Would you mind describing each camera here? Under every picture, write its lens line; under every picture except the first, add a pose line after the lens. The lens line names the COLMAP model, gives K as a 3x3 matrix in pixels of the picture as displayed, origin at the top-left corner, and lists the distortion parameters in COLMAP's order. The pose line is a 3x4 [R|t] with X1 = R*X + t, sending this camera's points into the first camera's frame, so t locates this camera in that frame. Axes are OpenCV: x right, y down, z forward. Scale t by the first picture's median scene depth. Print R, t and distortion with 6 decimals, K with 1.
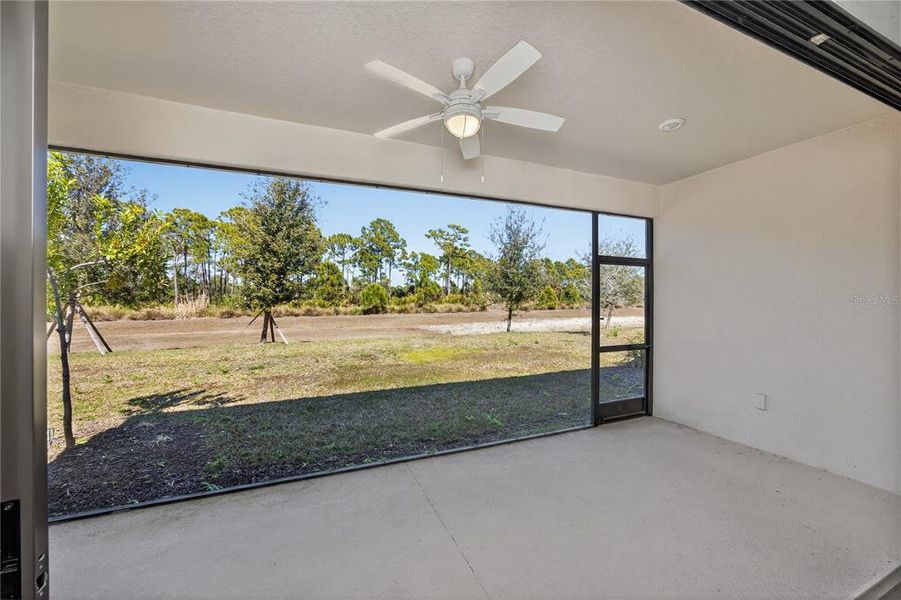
lens RADIAL K [[354.8, 0, 445.9], [0, 354.8, 285.5], [0, 0, 1]] dist [-0.000617, 0.000064]
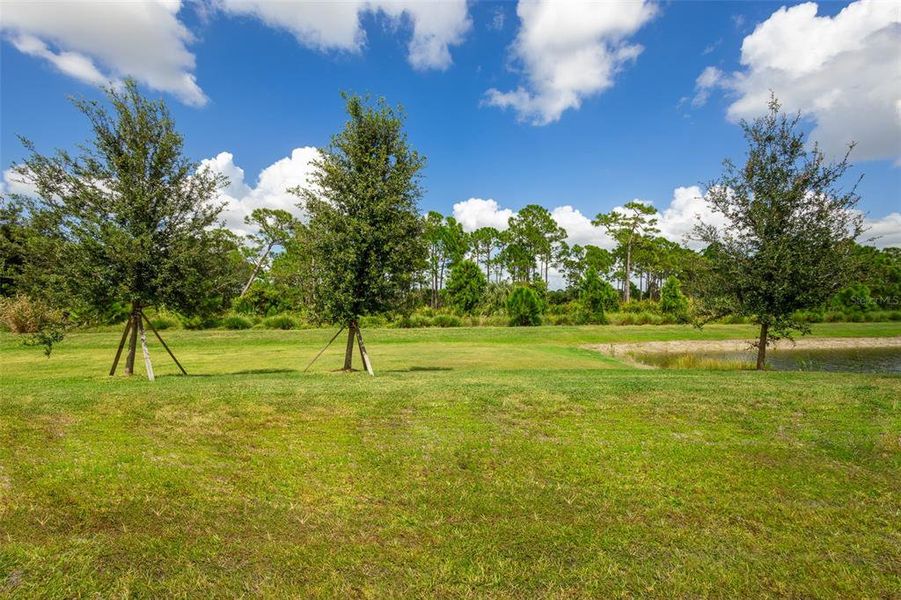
lens RADIAL K [[413.4, 0, 450.5], [0, 413.4, 300.0], [0, 0, 1]] dist [0.004895, 0.000780]
pose [[0.924232, -0.008975, -0.381725, -0.004798], [0.018217, 0.999622, 0.020605, 0.002538], [0.381396, -0.025998, 0.924046, 0.100322]]
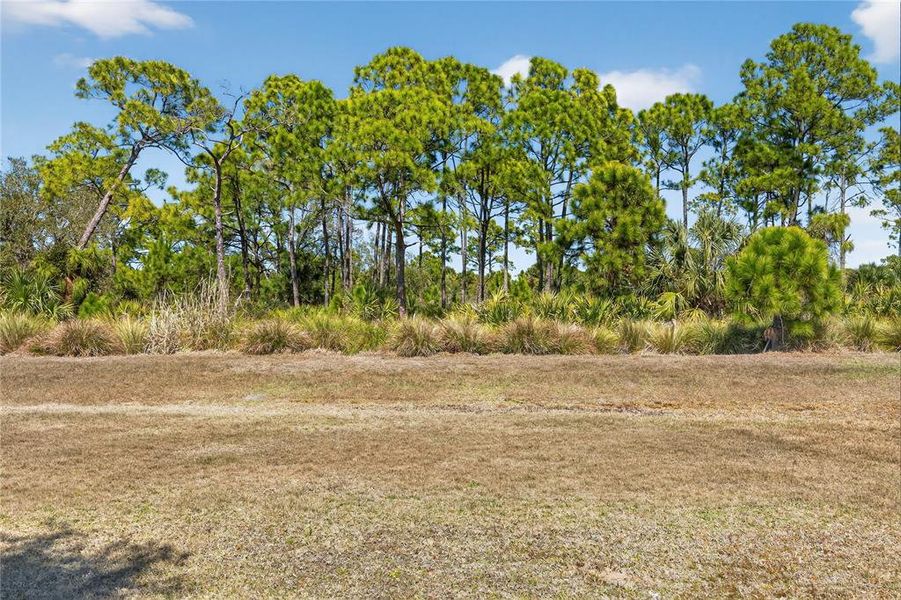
lens RADIAL K [[848.8, 0, 450.5], [0, 848.8, 300.0], [0, 0, 1]] dist [0.003360, 0.013276]
pose [[0.833235, -0.007410, -0.552869, -0.056010], [0.026371, 0.999305, 0.026351, 0.020254], [0.552289, -0.036537, 0.832852, 0.321958]]
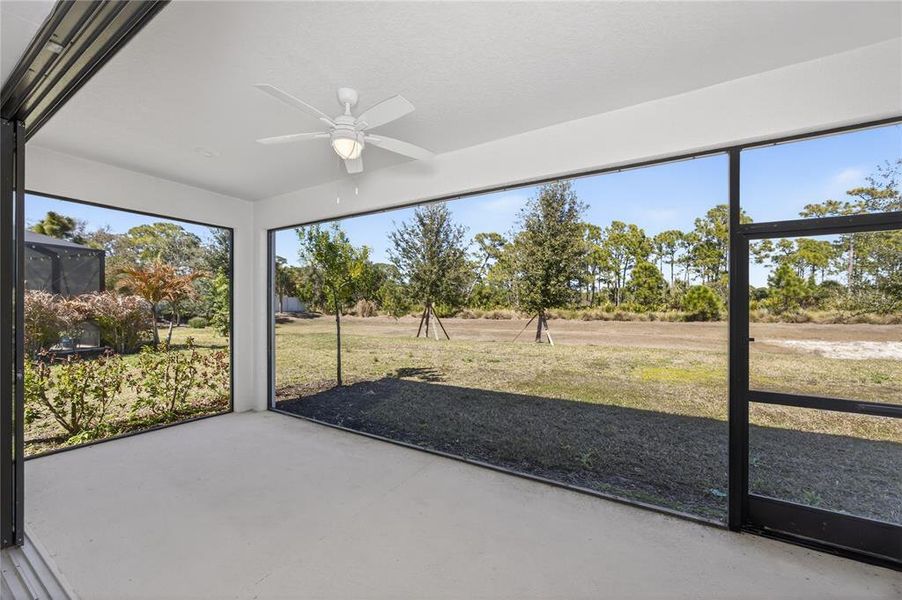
lens RADIAL K [[347.8, 0, 451.0], [0, 347.8, 300.0], [0, 0, 1]] dist [-0.032022, 0.012782]
pose [[0.623530, -0.006996, -0.781768, 0.054305], [0.029128, 0.999474, 0.014288, 0.001126], [0.781257, -0.031680, 0.623405, 0.029551]]
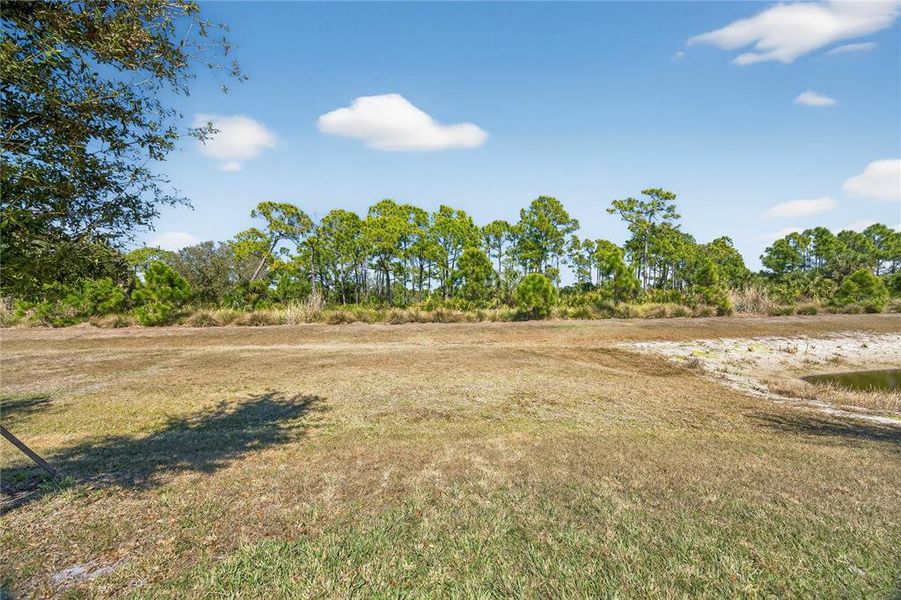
lens RADIAL K [[347.4, 0, 450.5], [0, 347.4, 300.0], [0, 0, 1]] dist [-0.032022, 0.012782]
pose [[0.897589, -0.013600, -0.440623, -0.049898], [0.029160, 0.999167, 0.028562, 0.017431], [0.439868, -0.038486, 0.897238, 0.297996]]
